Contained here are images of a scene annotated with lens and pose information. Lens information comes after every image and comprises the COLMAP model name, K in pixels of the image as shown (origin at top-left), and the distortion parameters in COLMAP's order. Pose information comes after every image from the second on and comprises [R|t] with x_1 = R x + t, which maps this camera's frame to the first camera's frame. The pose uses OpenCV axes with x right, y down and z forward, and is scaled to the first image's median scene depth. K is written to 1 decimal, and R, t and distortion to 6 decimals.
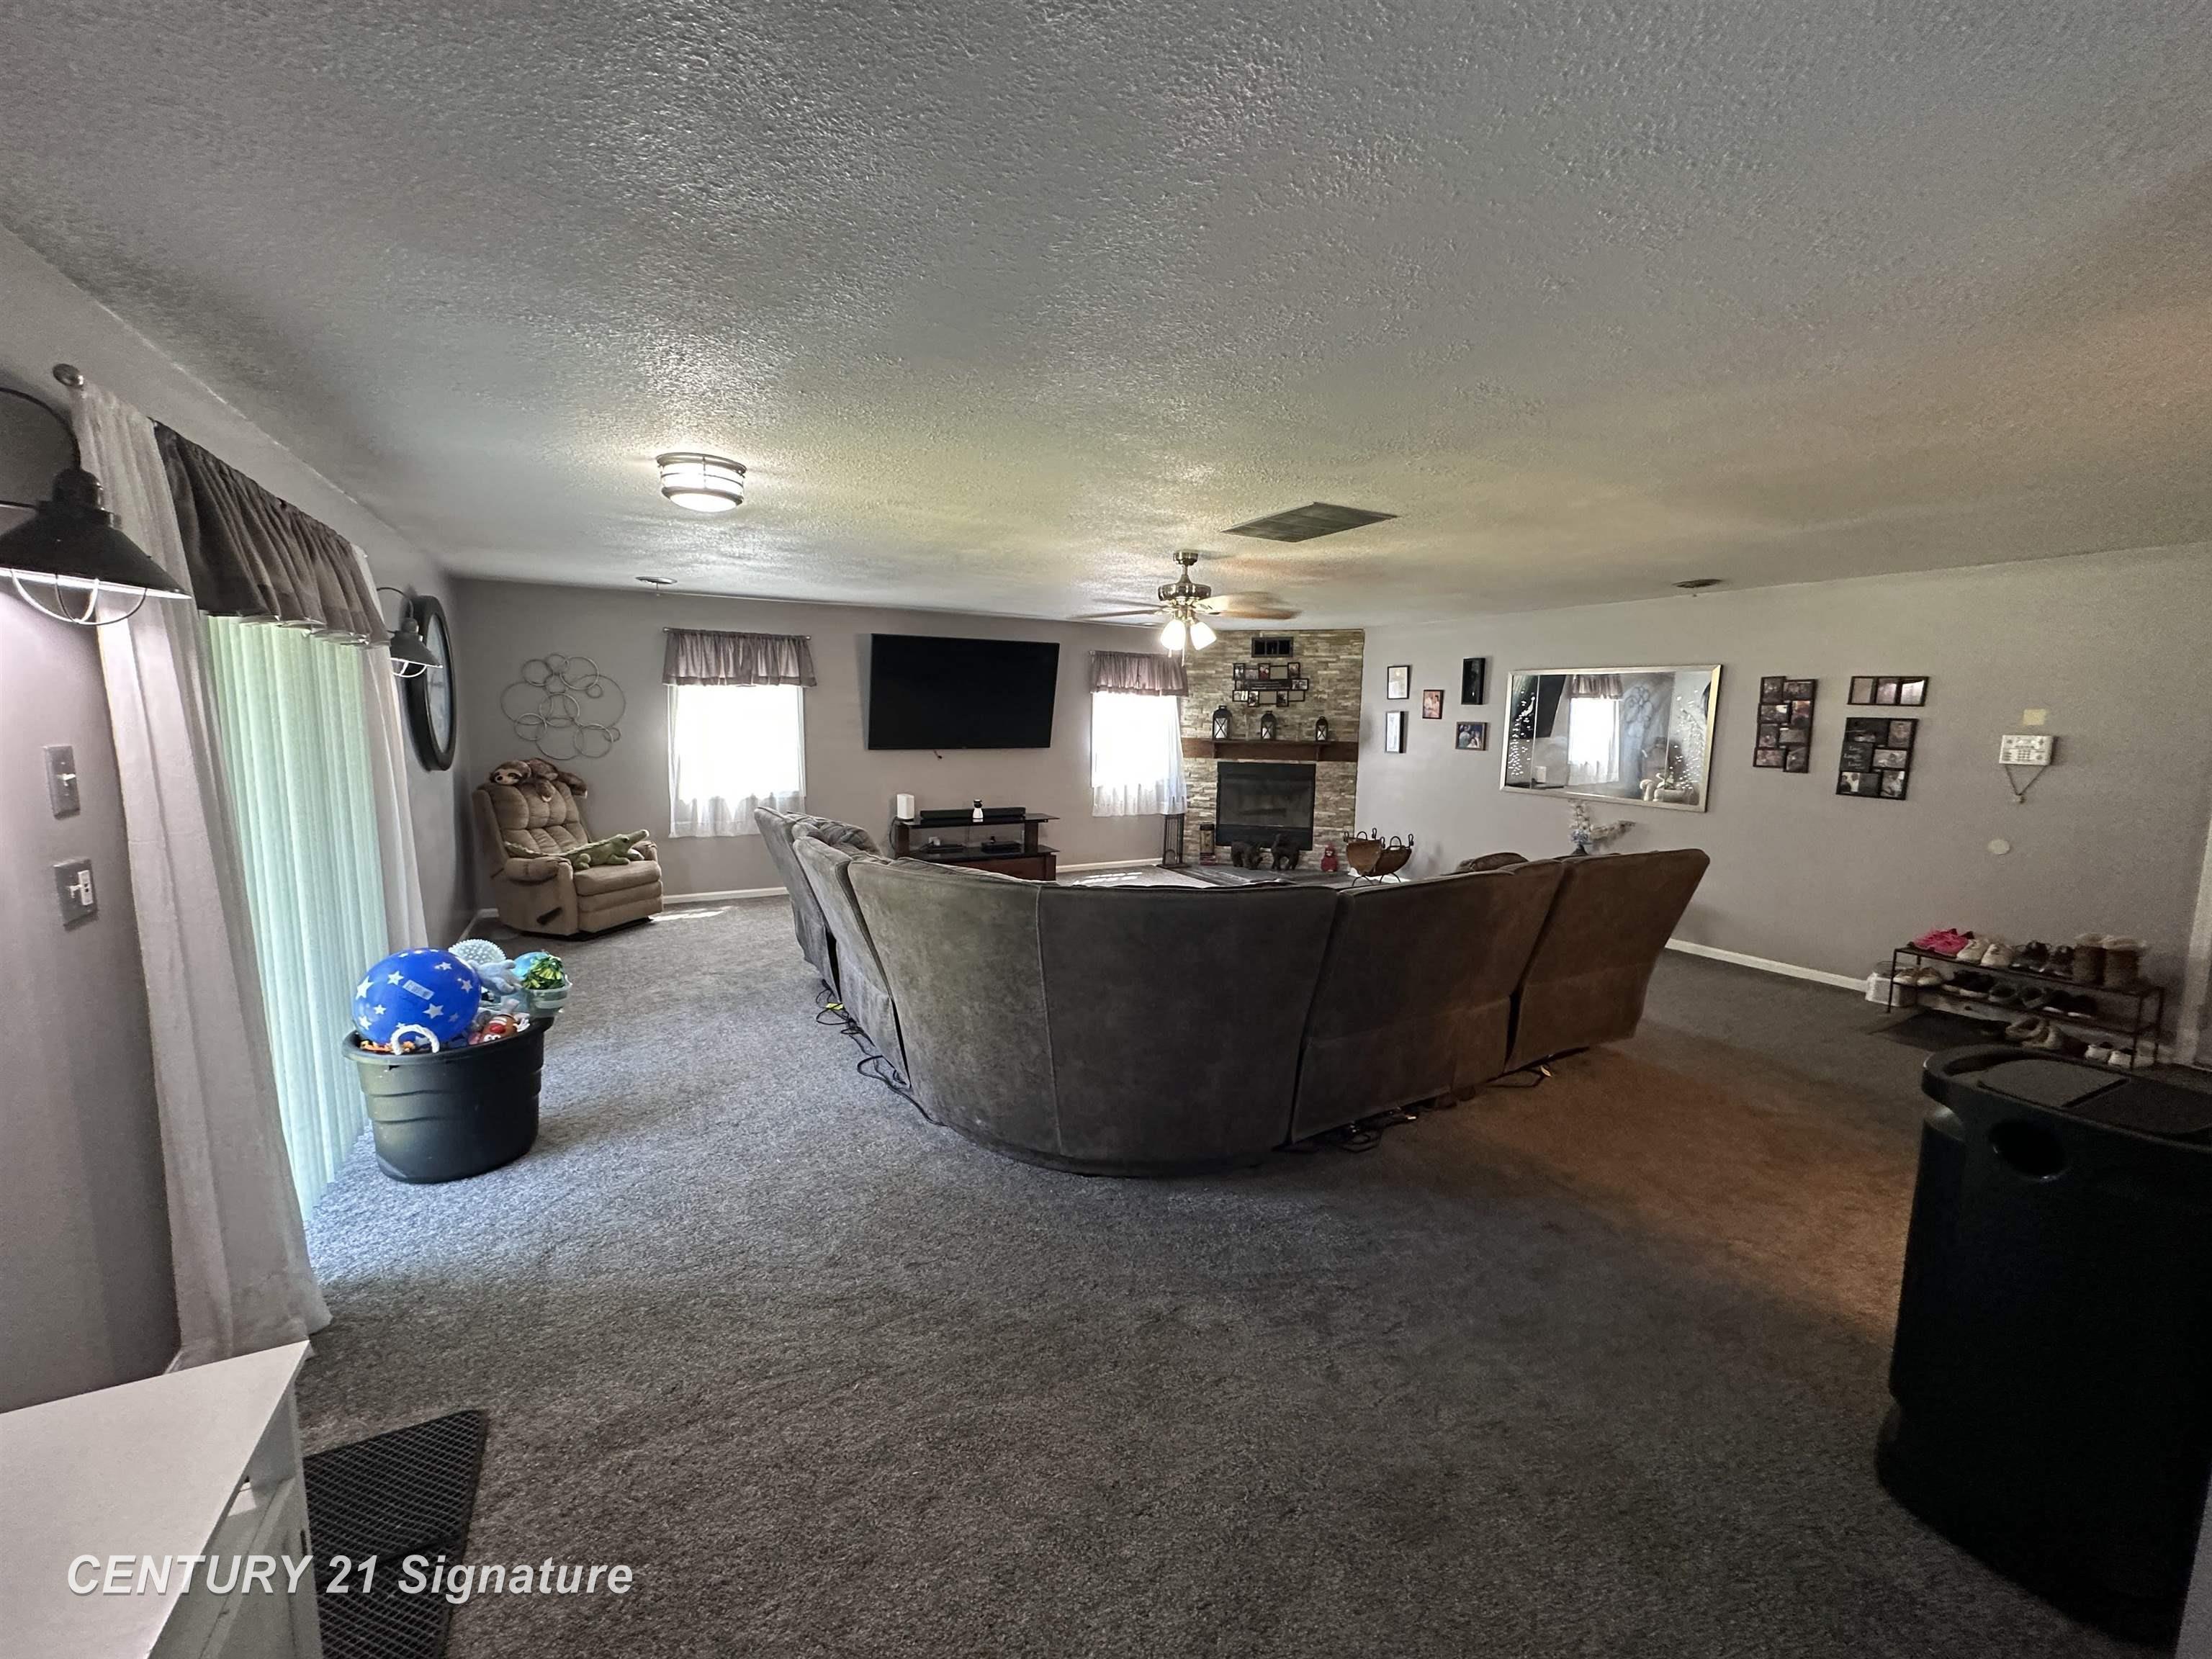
lens RADIAL K [[883.1, 0, 1110.9], [0, 883.1, 825.4], [0, 0, 1]] dist [-0.000736, -0.000201]
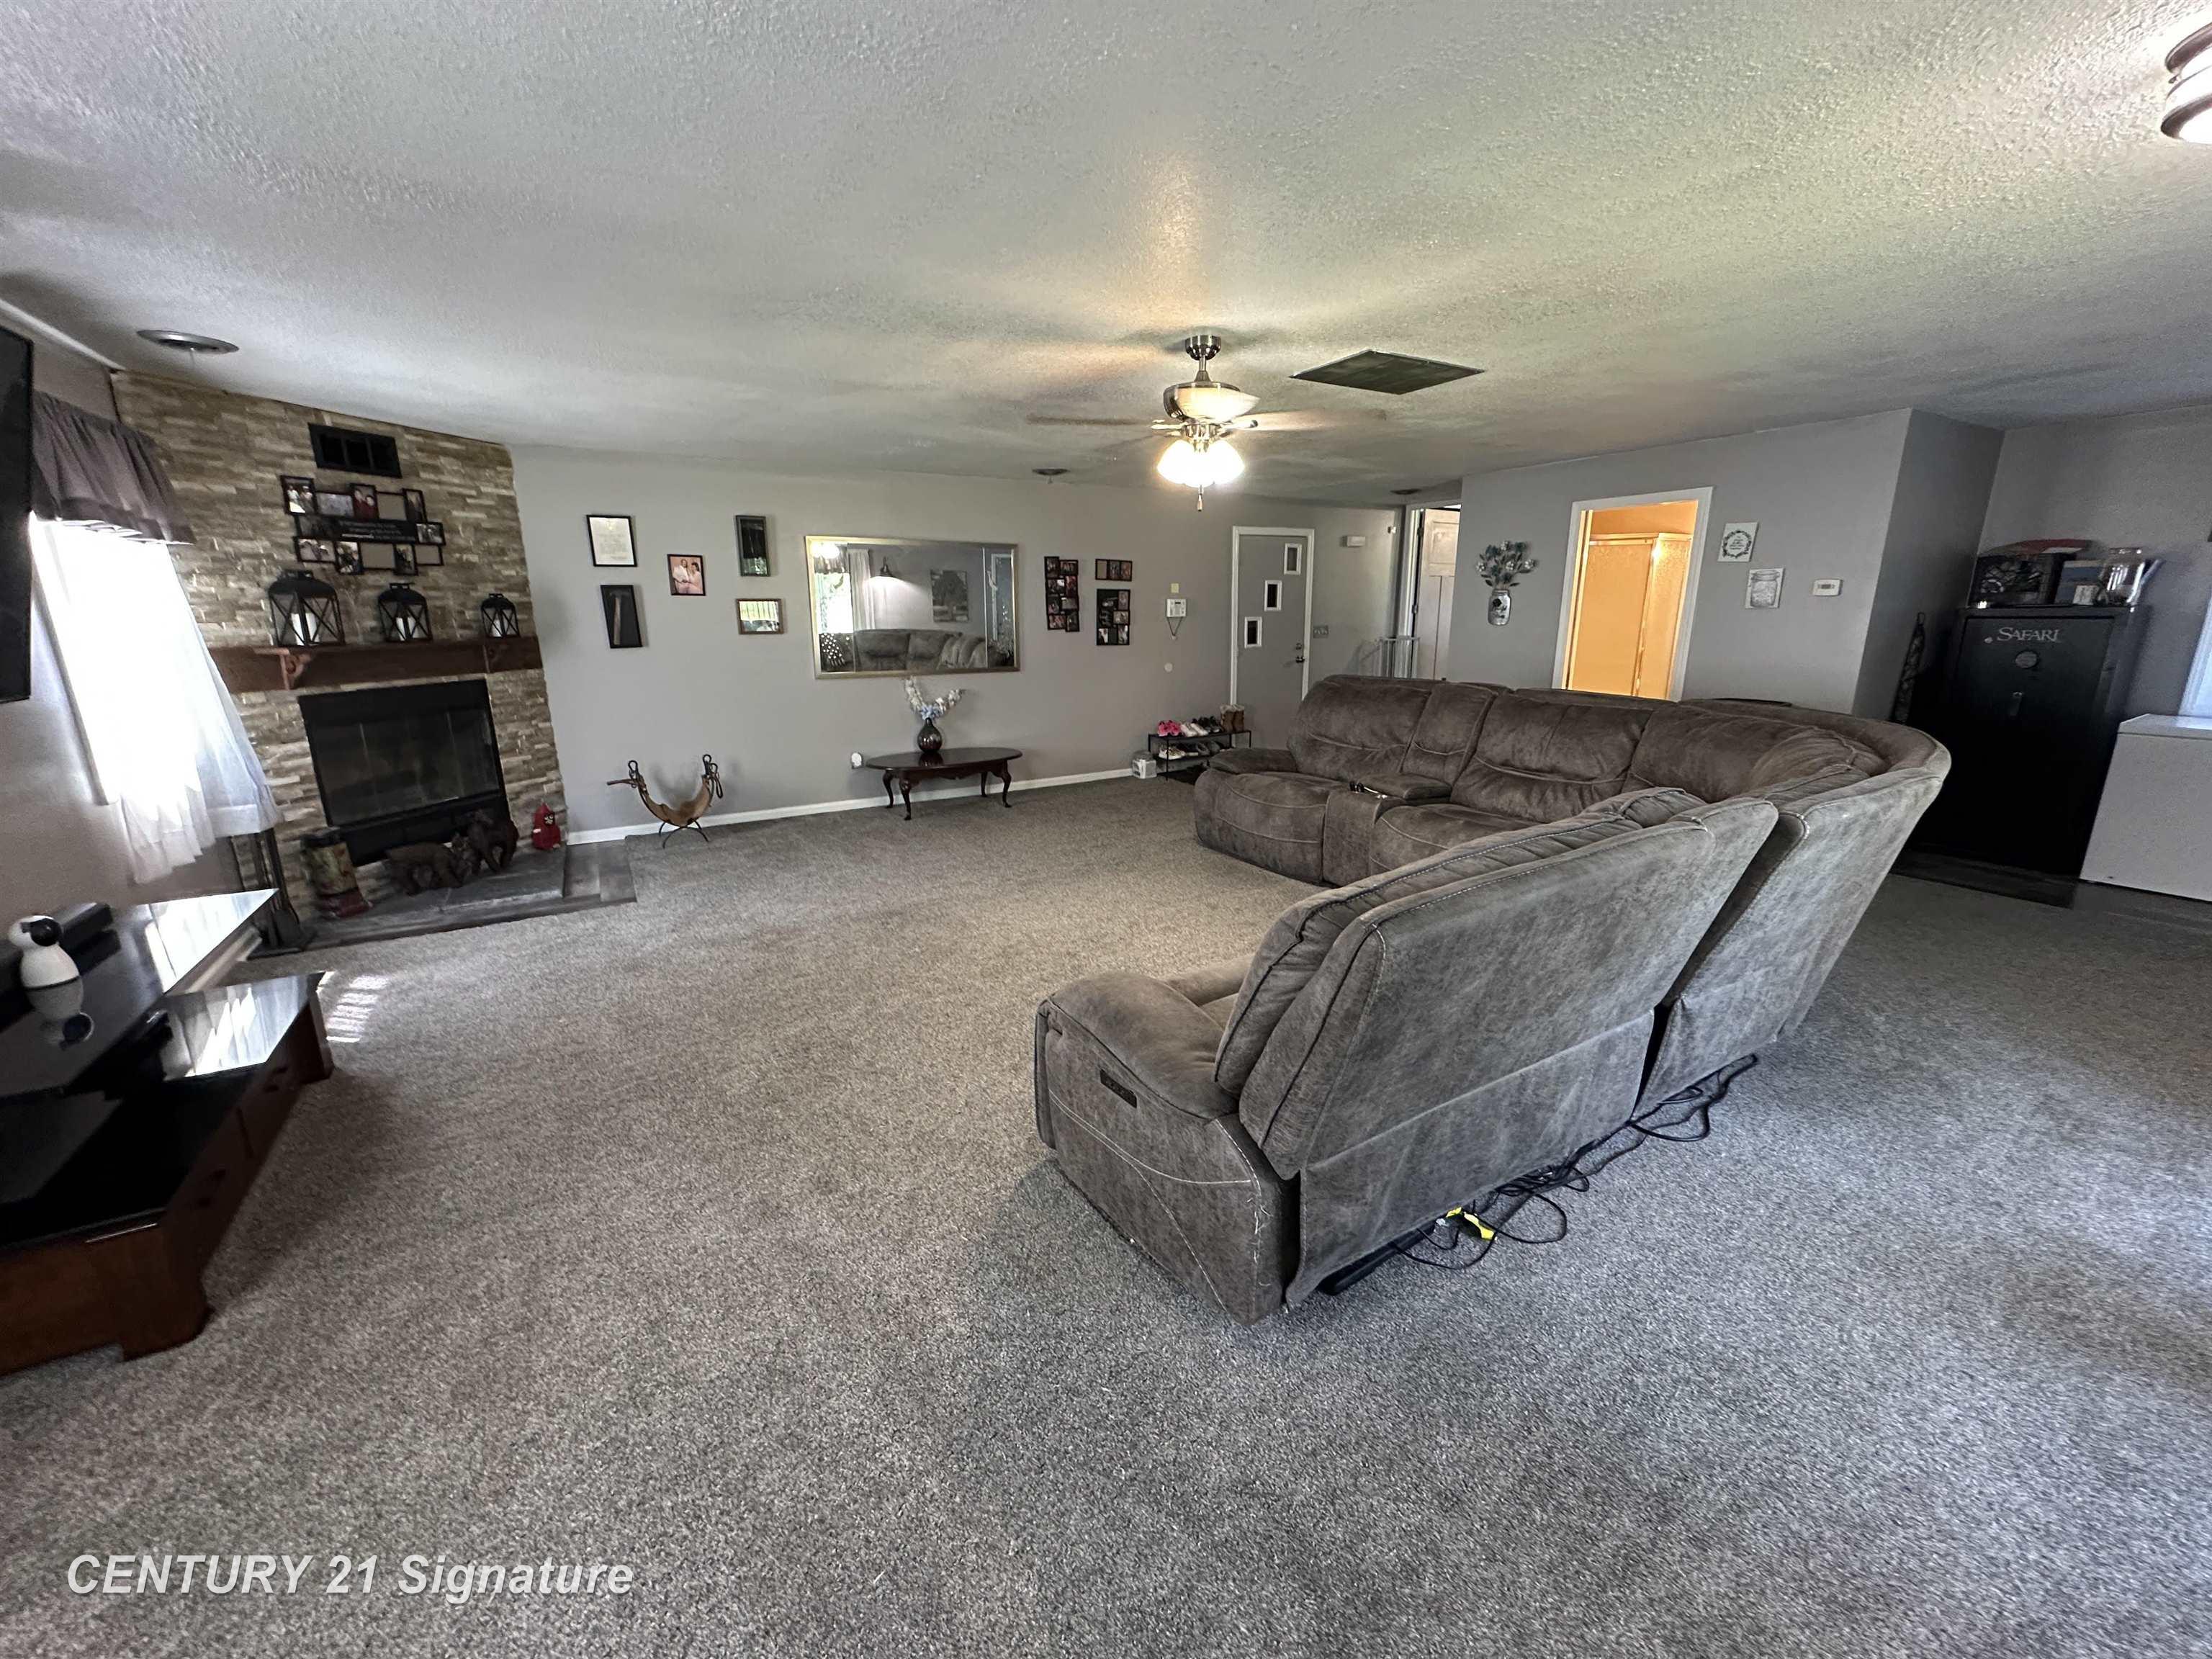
lens RADIAL K [[883.1, 0, 1100.2], [0, 883.1, 829.7], [0, 0, 1]] dist [-0.000736, -0.000201]
pose [[-0.026129, -0.258307, 0.965709, -0.365117], [0.134413, 0.956359, 0.259443, -0.070797], [-0.990581, 0.136583, 0.009731, 0.610304]]
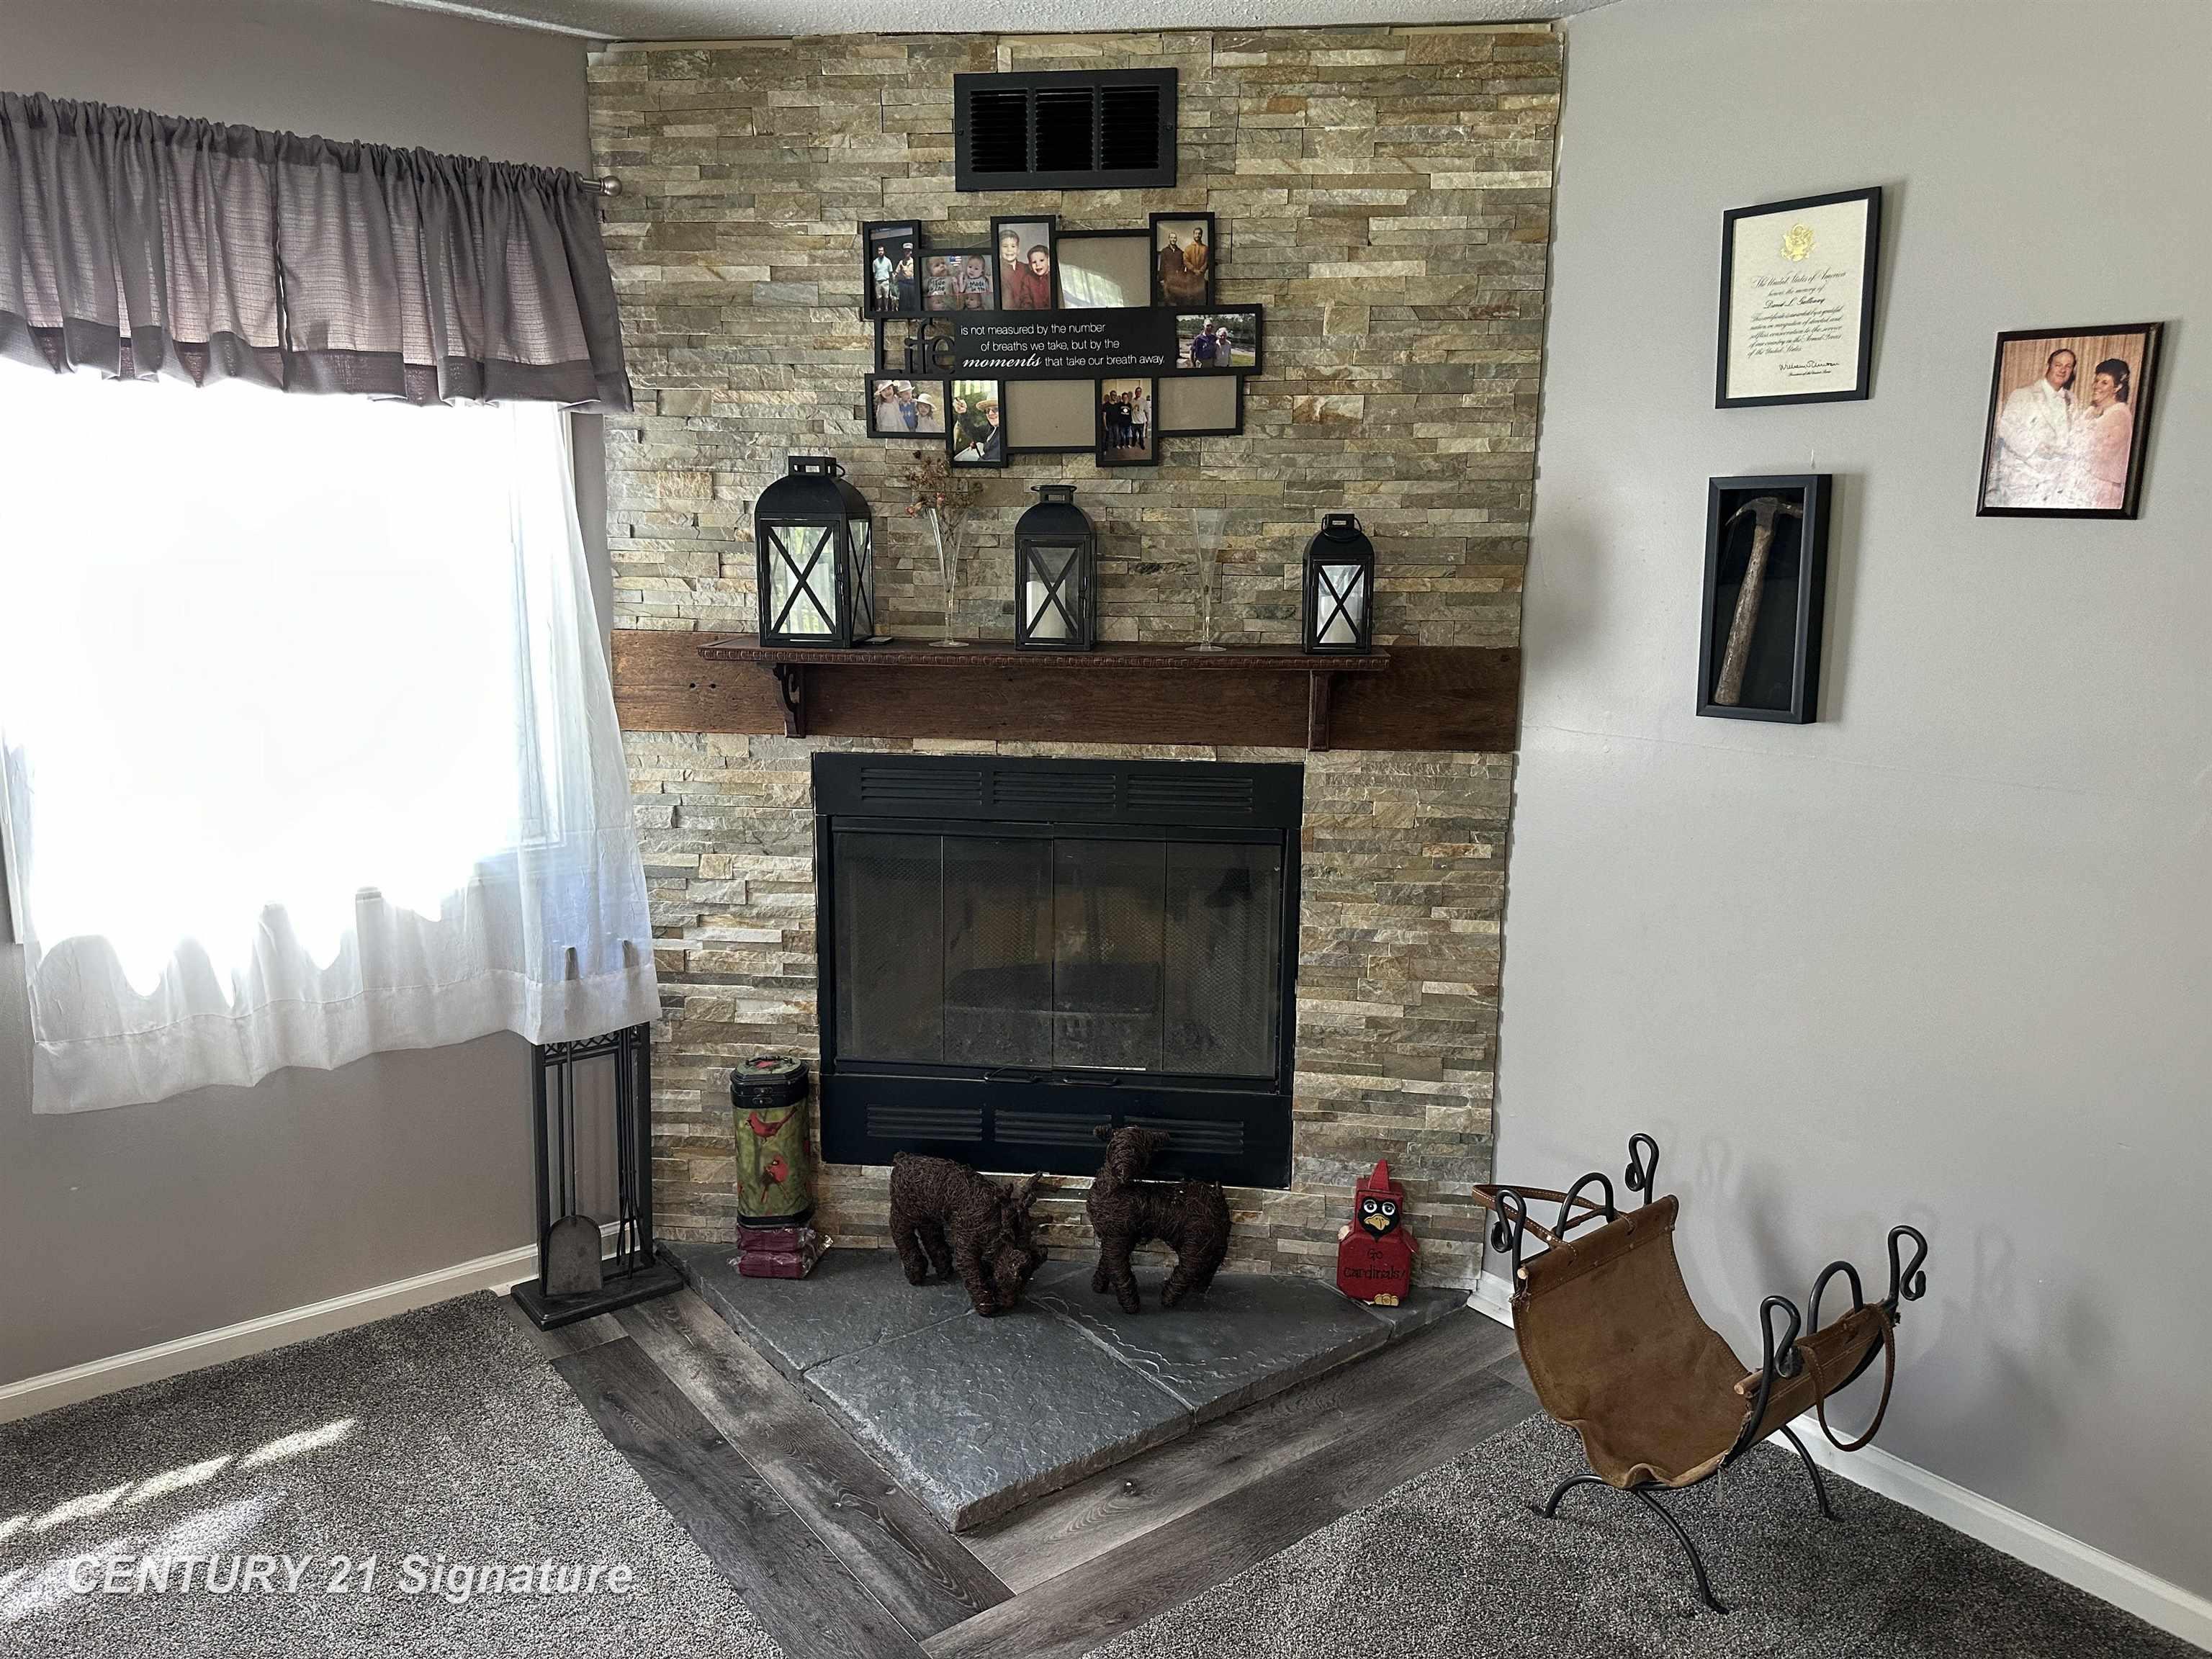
lens RADIAL K [[1539.7, 0, 1104.1], [0, 1539.7, 821.8], [0, 0, 1]] dist [0.086909, -0.098271]
pose [[0.986868, -0.035791, 0.157516, 0.135199], [0.025542, 0.997452, 0.066617, -0.080628], [-0.159499, -0.061718, 0.985267, 0.673702]]
